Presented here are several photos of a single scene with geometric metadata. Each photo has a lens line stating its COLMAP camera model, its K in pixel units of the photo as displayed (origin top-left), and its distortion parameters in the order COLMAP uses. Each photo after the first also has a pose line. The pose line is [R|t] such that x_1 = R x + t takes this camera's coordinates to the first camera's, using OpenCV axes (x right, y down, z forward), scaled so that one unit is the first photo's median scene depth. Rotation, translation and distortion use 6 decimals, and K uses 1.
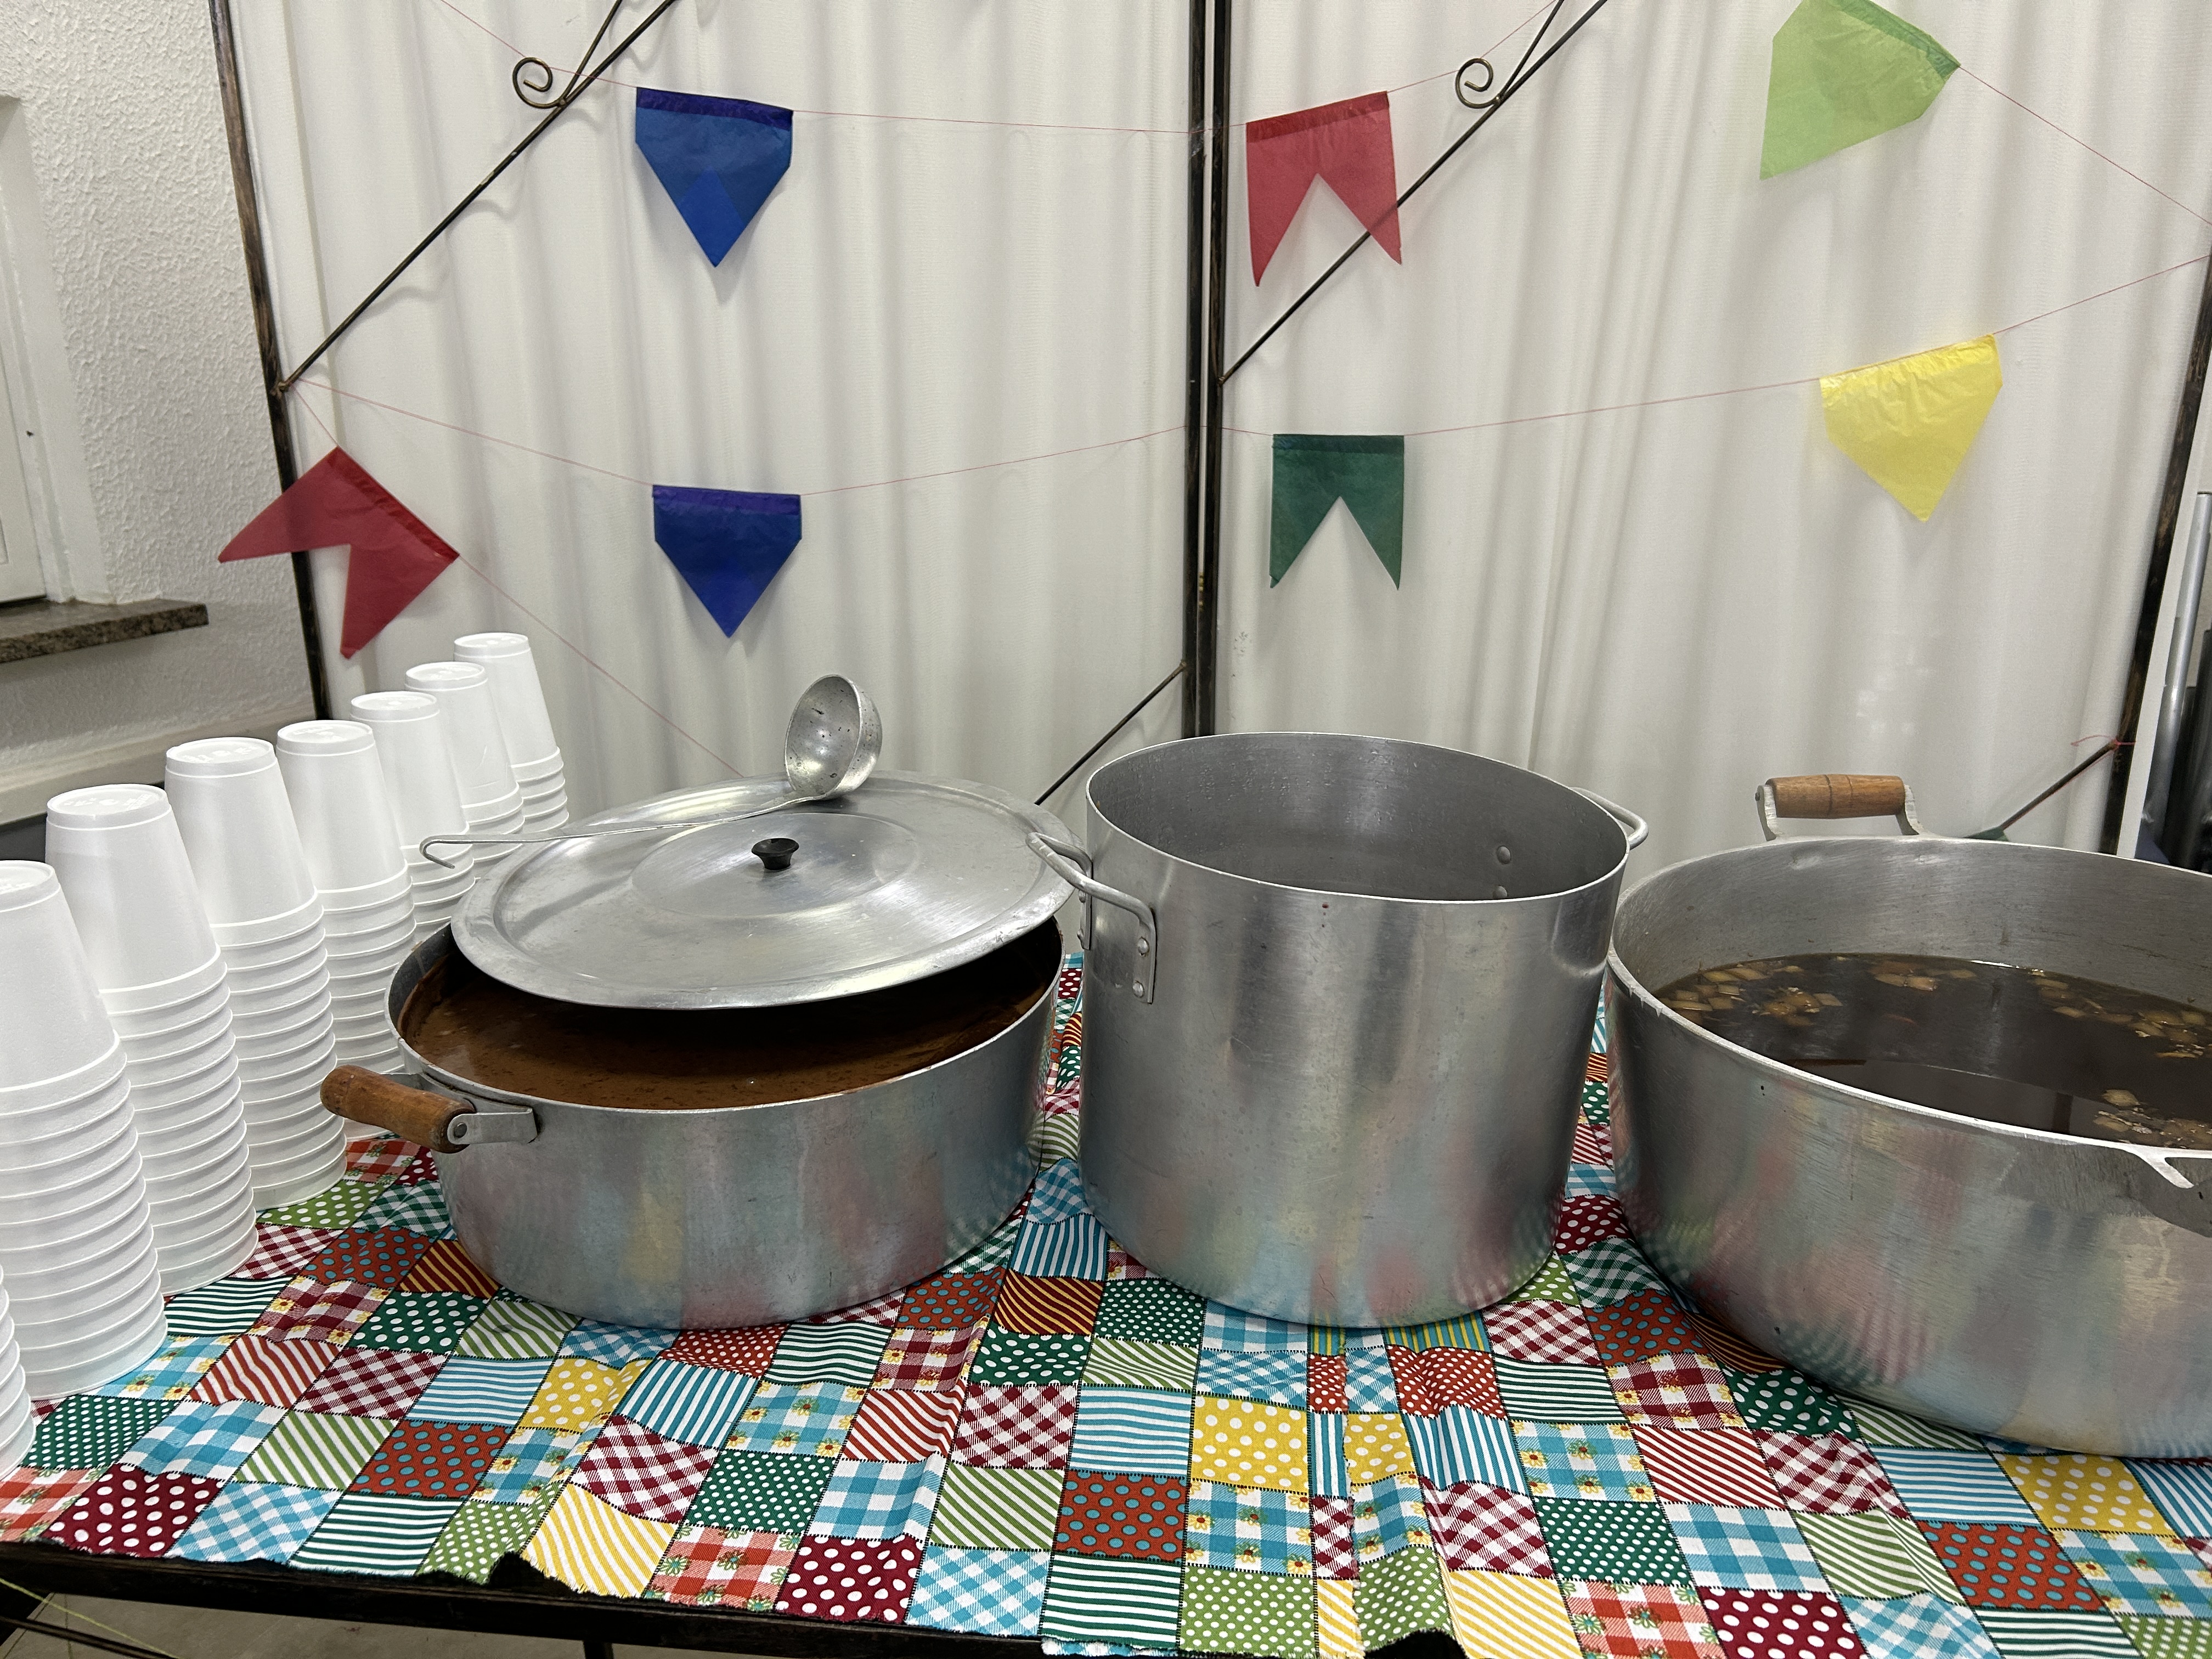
lens RADIAL K [[1655.1, 0, 1105.7], [0, 1655.1, 835.0], [0, 0, 1]] dist [0.046761, -0.057197]
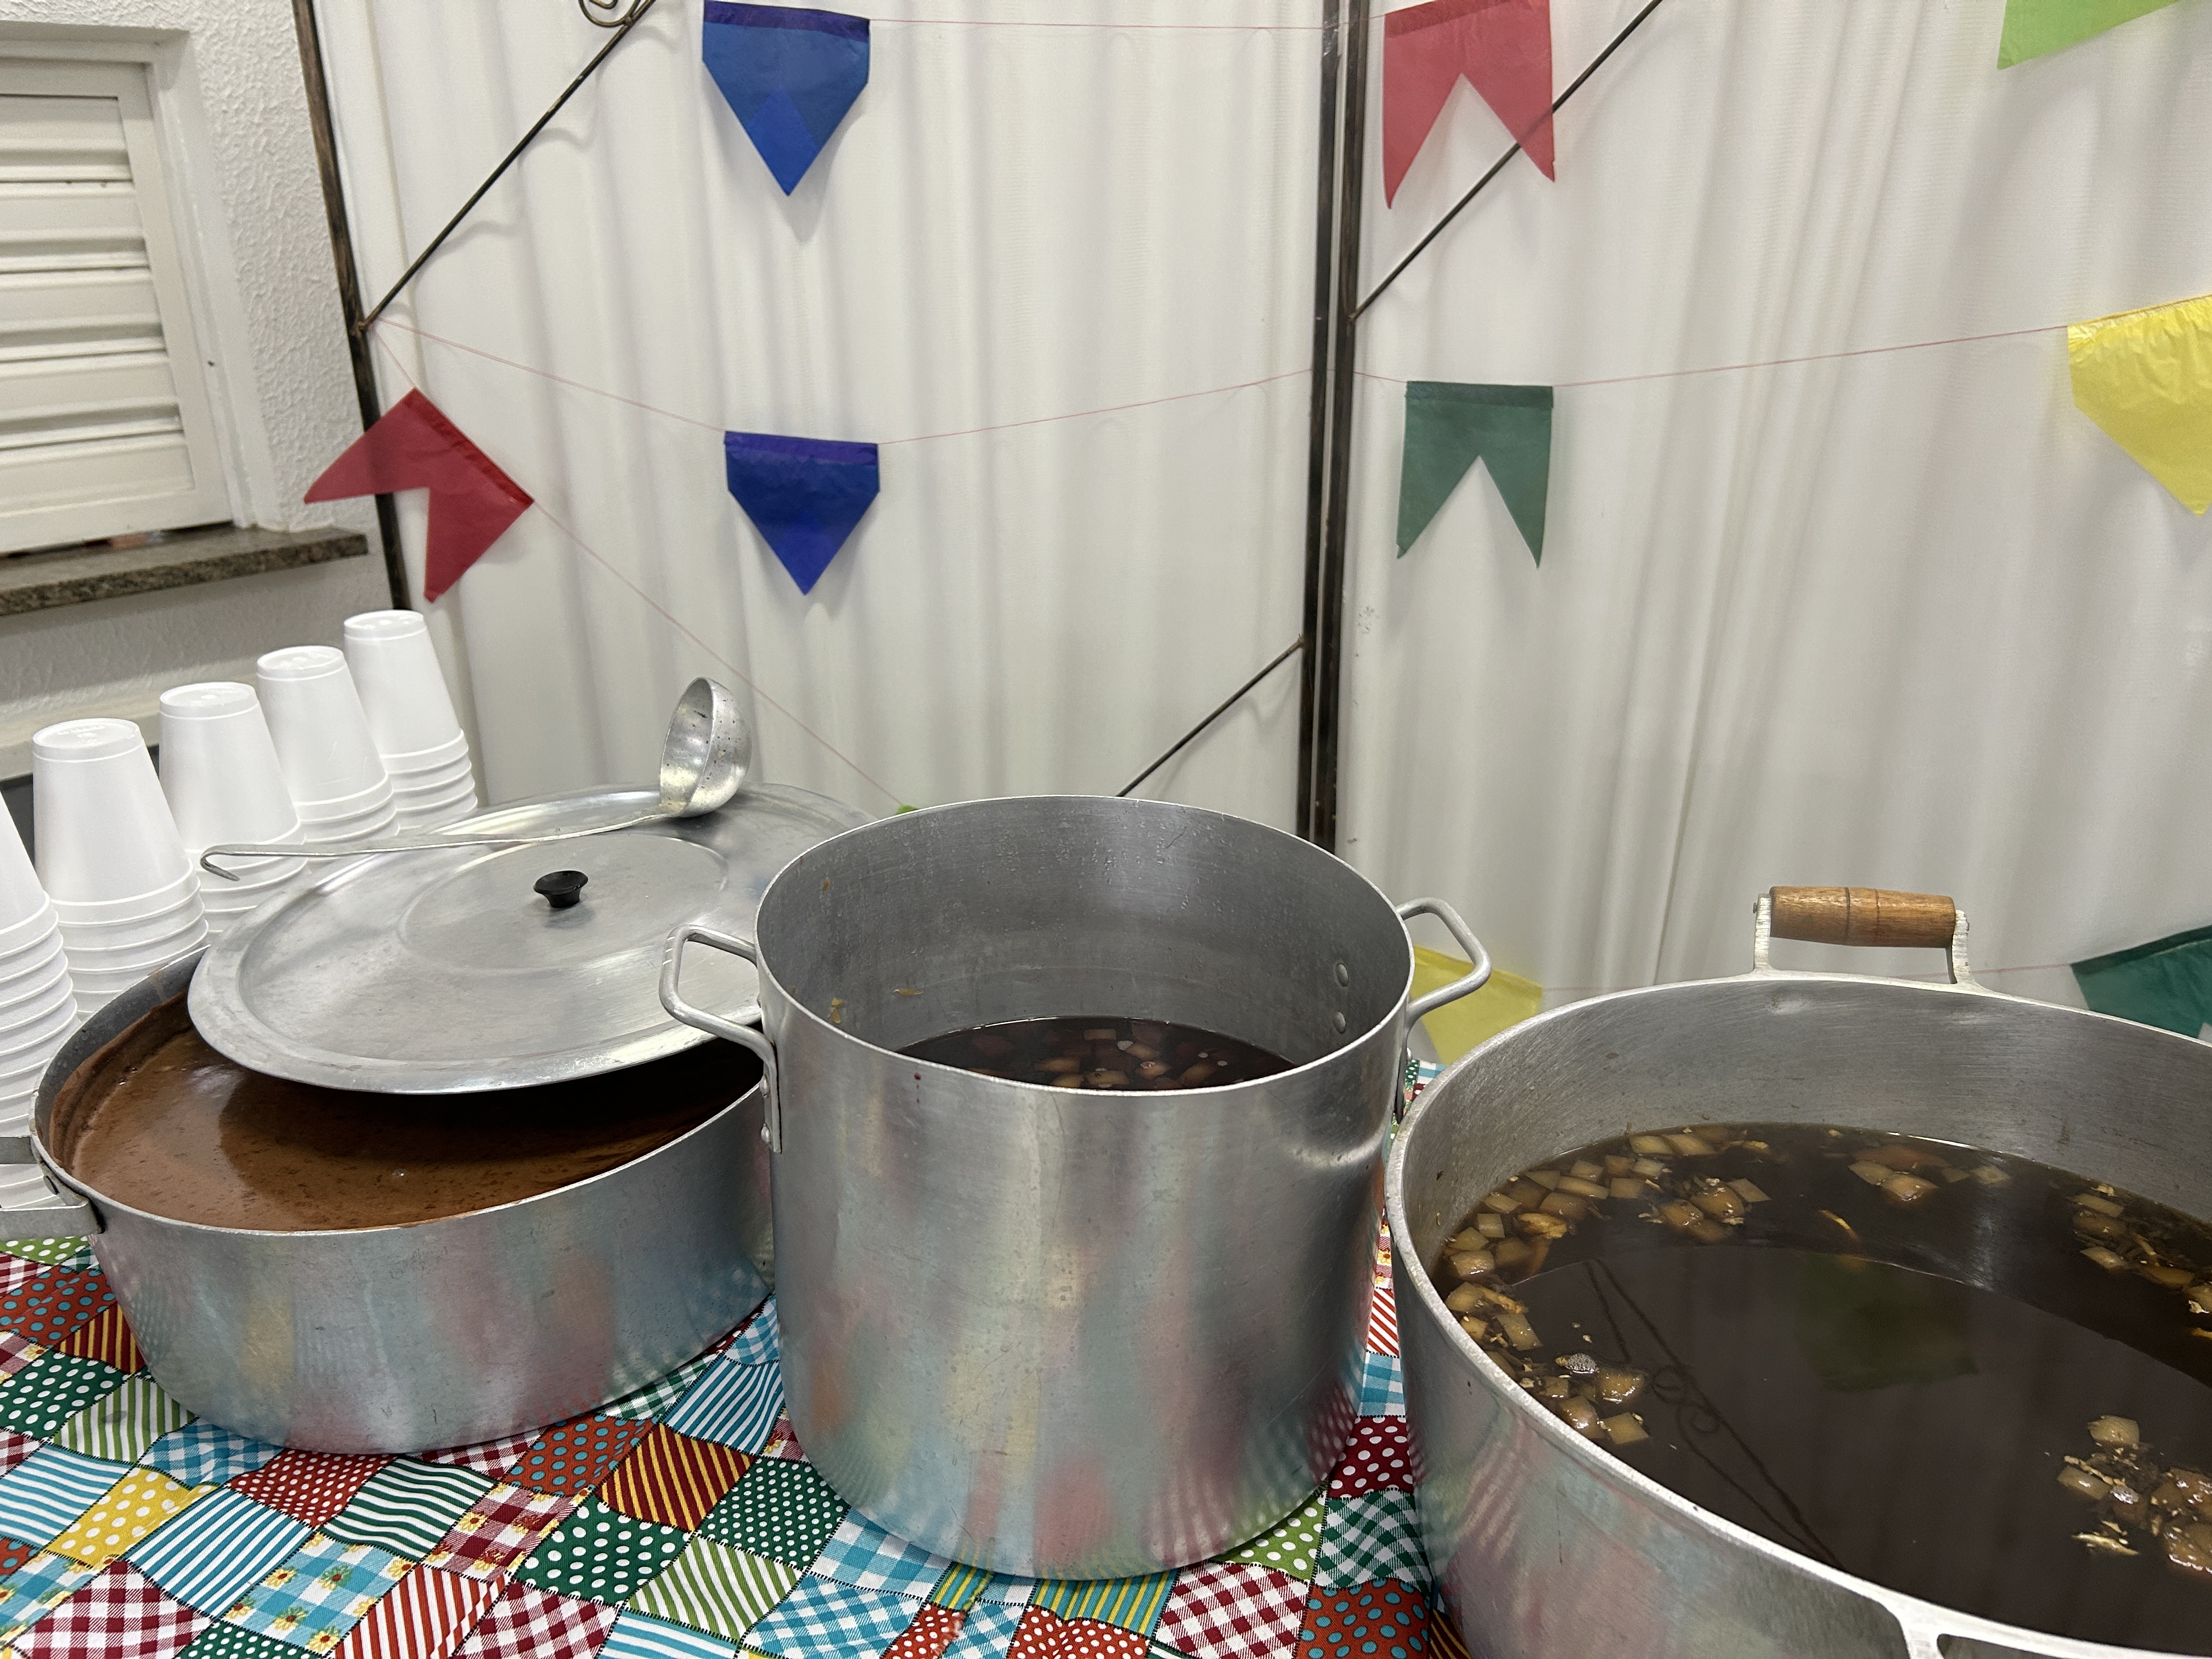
lens RADIAL K [[1655.1, 0, 1105.2], [0, 1655.1, 843.0], [0, 0, 1]] dist [0.046761, -0.057197]
pose [[0.972681, 0.073329, -0.220258, 0.171849], [-0.059714, 0.995906, 0.067859, -0.056173], [0.224333, -0.052853, 0.973078, 0.118676]]
